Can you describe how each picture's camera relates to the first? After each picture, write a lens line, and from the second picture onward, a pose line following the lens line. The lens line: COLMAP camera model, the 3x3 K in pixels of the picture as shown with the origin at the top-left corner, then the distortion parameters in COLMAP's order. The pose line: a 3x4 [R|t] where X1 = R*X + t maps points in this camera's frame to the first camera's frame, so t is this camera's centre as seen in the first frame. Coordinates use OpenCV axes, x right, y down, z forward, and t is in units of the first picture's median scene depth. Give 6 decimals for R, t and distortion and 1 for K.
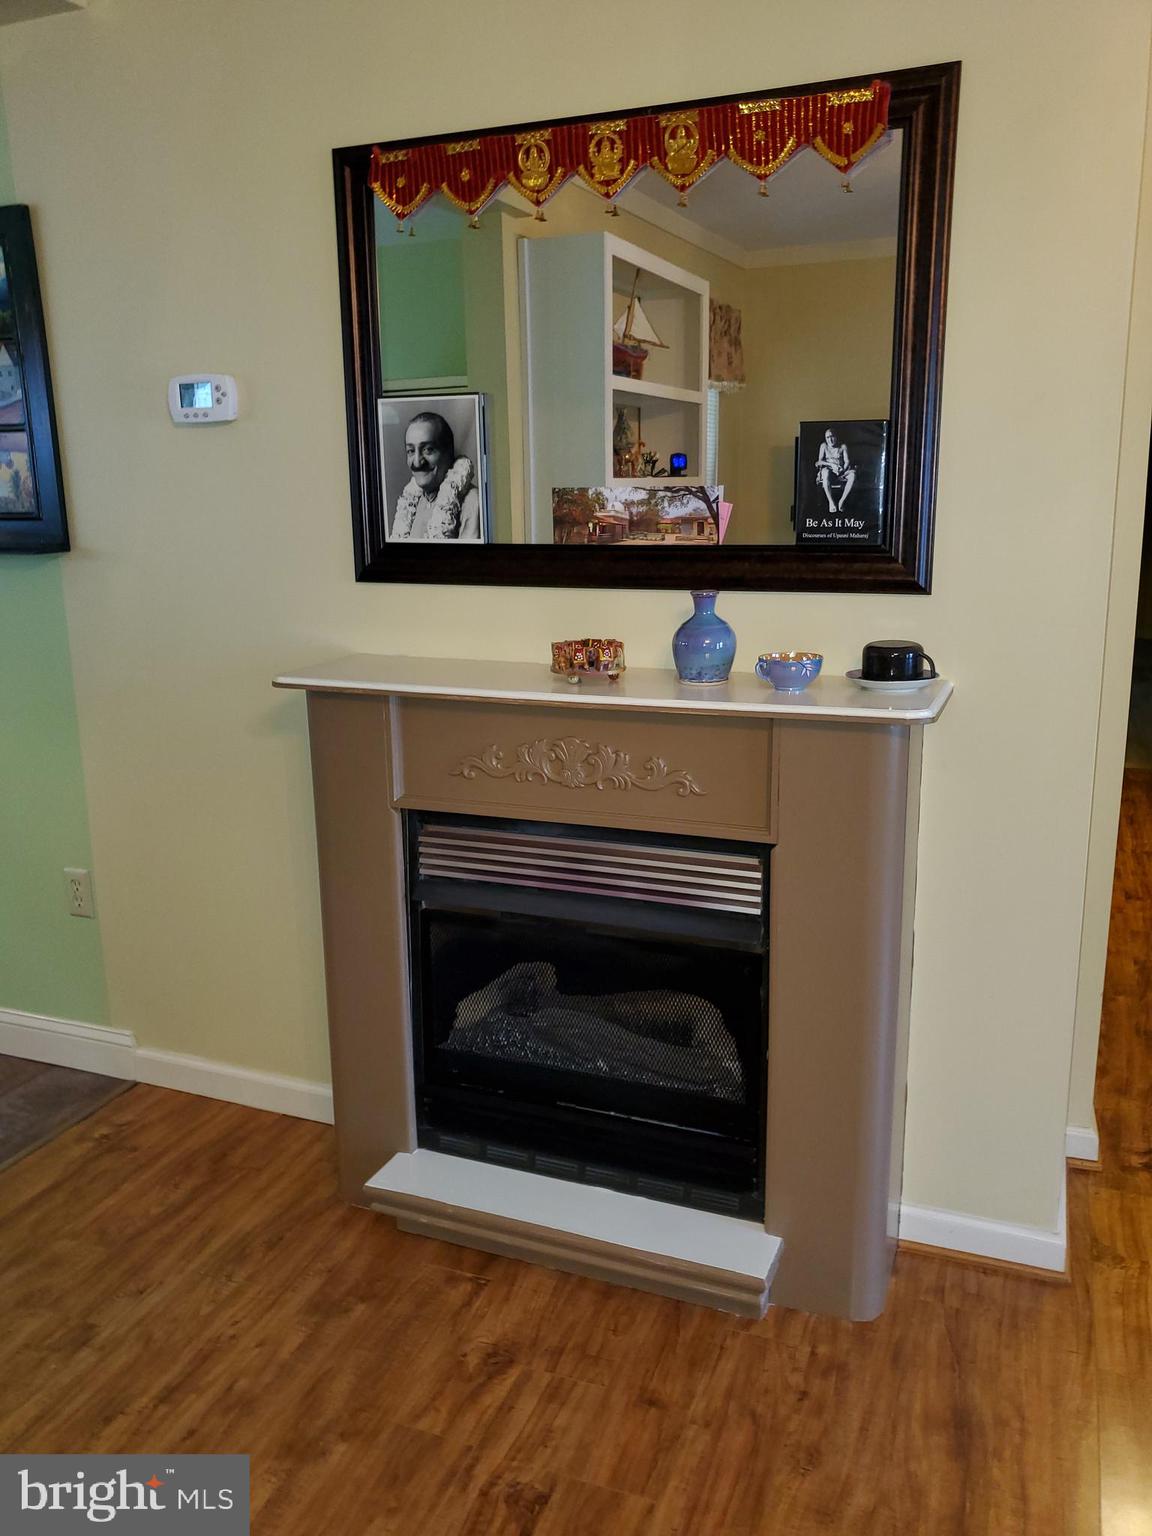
lens RADIAL K [[1227.1, 0, 576.0], [0, 1227.1, 768.0], [0, 0, 1]] dist [0.041116, -0.005385]
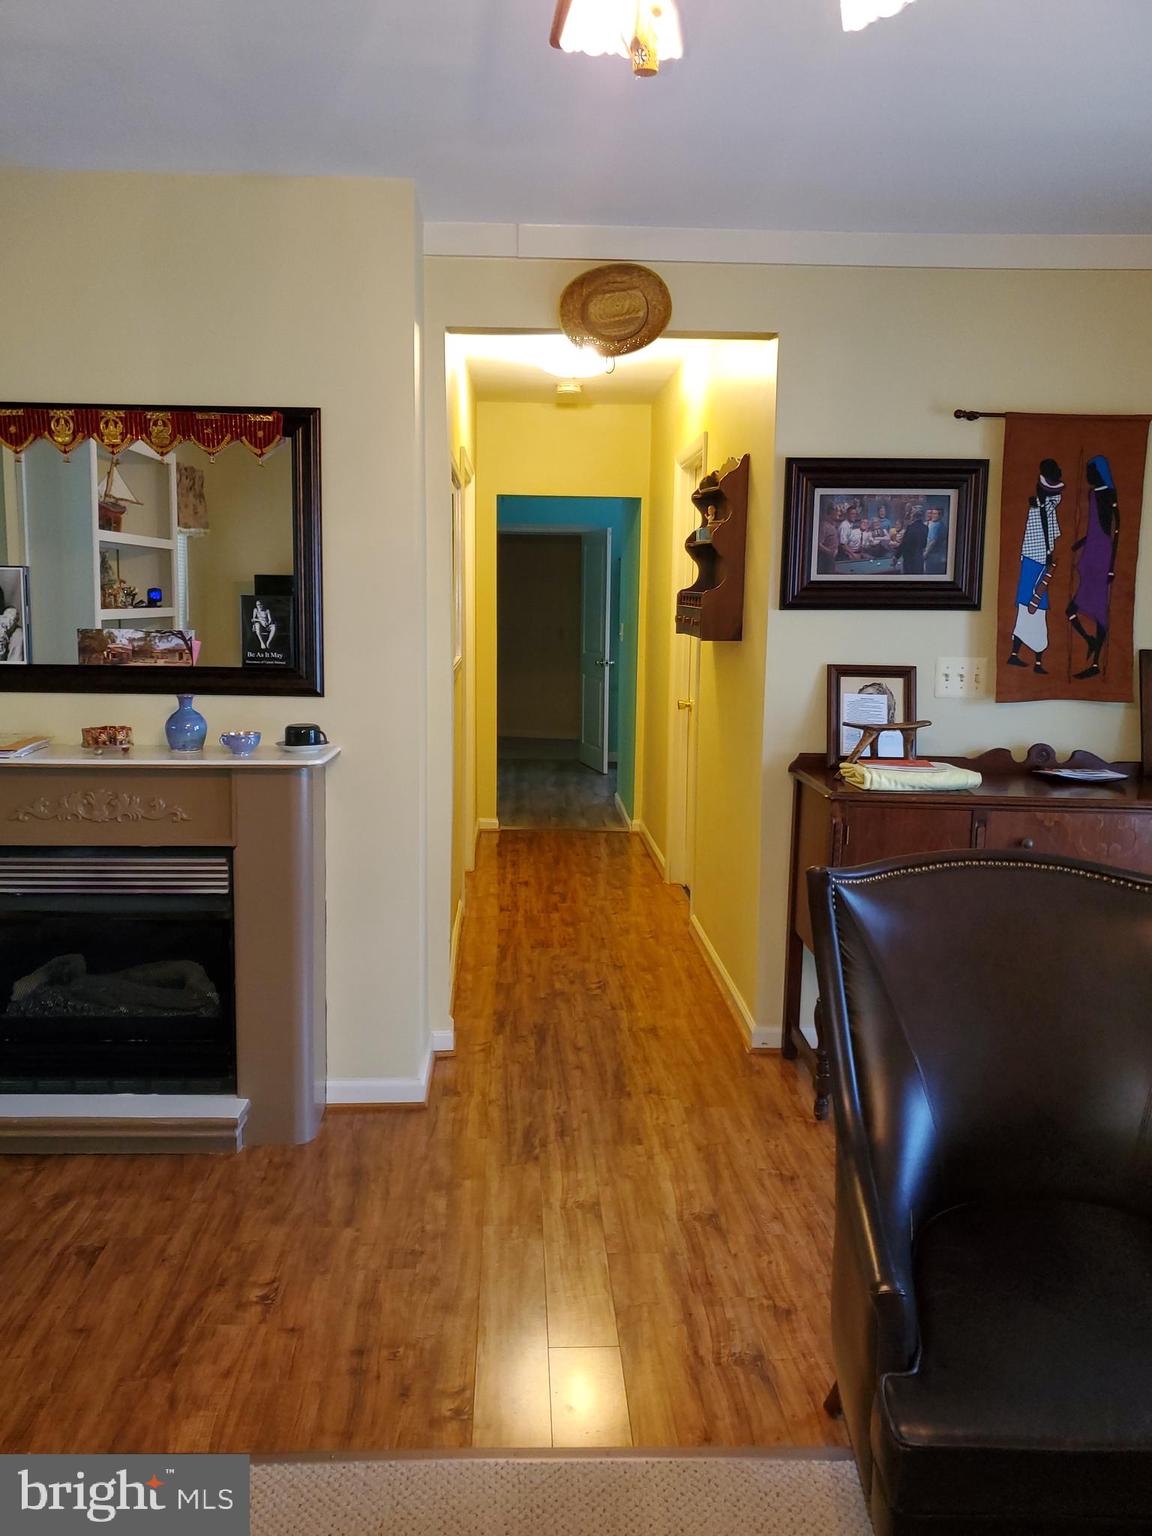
lens RADIAL K [[1226.4, 0, 576.0], [0, 1226.4, 768.0], [0, 0, 1]] dist [0.004768, -0.007508]
pose [[0.914249, -0.023103, 0.404494, -0.079922], [0.060609, 0.994937, -0.080163, 0.111668], [-0.400594, 0.097804, 0.911021, -0.664215]]
